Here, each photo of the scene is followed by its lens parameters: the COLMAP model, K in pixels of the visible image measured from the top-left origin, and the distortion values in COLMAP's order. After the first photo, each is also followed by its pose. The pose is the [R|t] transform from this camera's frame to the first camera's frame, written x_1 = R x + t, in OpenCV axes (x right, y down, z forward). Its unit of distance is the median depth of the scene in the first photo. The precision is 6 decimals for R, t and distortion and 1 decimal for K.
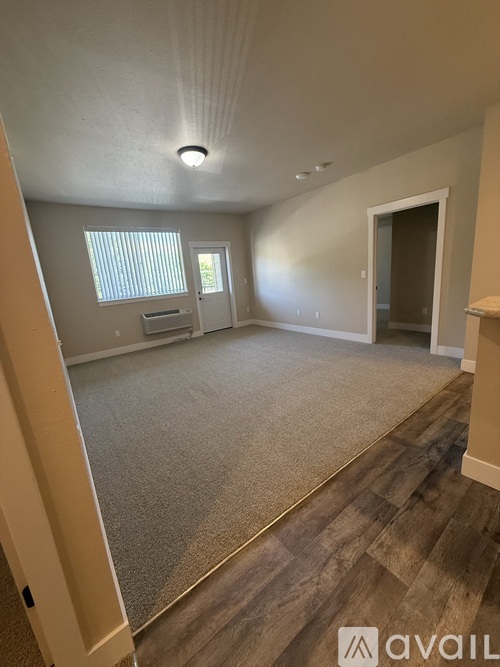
lens RADIAL K [[267.1, 0, 248.3], [0, 267.1, 330.9], [0, 0, 1]] dist [0.002556, 0.001106]
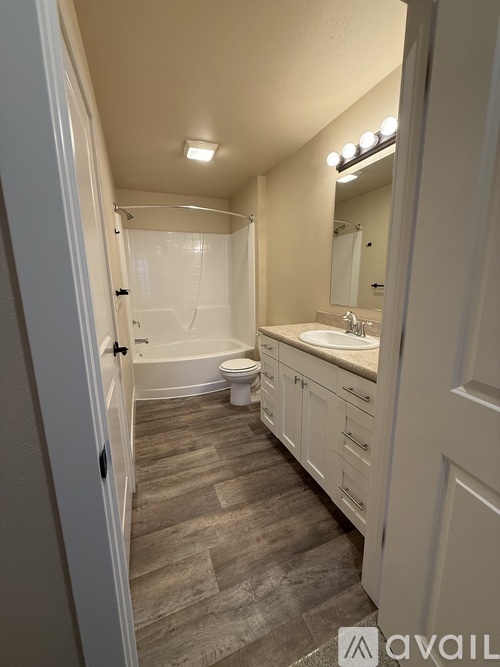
lens RADIAL K [[267.1, 0, 247.4], [0, 267.1, 338.3], [0, 0, 1]] dist [0.002556, 0.001106]
pose [[-0.963254, 0.042535, 0.265203, 0.083975], [0.143301, 0.916497, 0.373494, -0.251224], [-0.227171, 0.397773, -0.888915, 1.448296]]
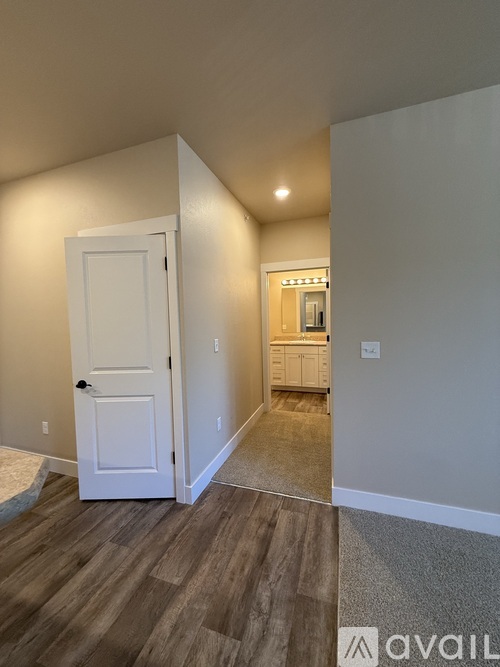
lens RADIAL K [[267.1, 0, 252.4], [0, 267.1, 336.8], [0, 0, 1]] dist [0.002556, 0.001106]
pose [[-0.813086, 0.141061, -0.564795, 0.782703], [-0.021872, 0.962111, 0.271779, -0.416083], [0.581733, 0.233333, -0.779194, 1.509480]]
